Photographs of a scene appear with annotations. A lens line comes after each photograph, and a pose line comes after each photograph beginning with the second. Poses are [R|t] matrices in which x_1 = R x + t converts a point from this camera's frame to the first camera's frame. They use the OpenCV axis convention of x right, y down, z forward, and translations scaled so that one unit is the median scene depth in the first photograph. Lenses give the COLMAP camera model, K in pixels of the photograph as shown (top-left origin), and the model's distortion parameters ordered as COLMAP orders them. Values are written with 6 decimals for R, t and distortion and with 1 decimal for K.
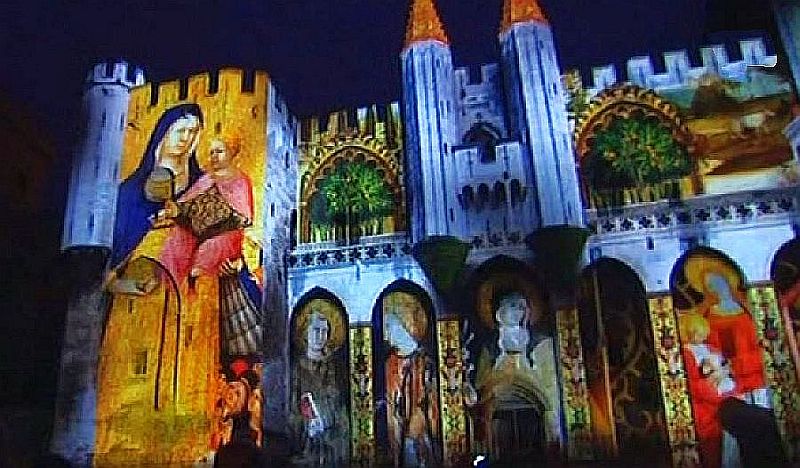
lens RADIAL K [[634.3, 0, 353.3], [0, 634.3, 268.5], [0, 0, 1]] dist [-0.170264, 0.121783]
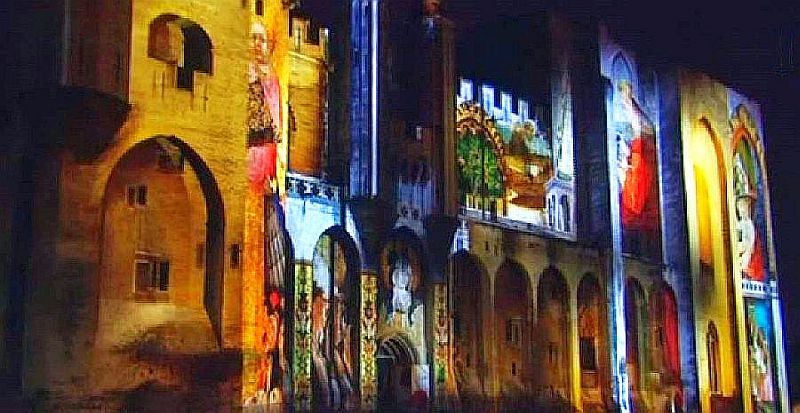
lens RADIAL K [[855.8, 0, 400.0], [0, 855.8, 206.5], [0, 0, 1]] dist [0.004177, 0.004604]
pose [[0.487914, 0.209637, 0.847344, -1.119560], [-0.312728, 0.948276, -0.054534, 0.033514], [-0.814948, -0.238381, 0.528237, 0.193881]]
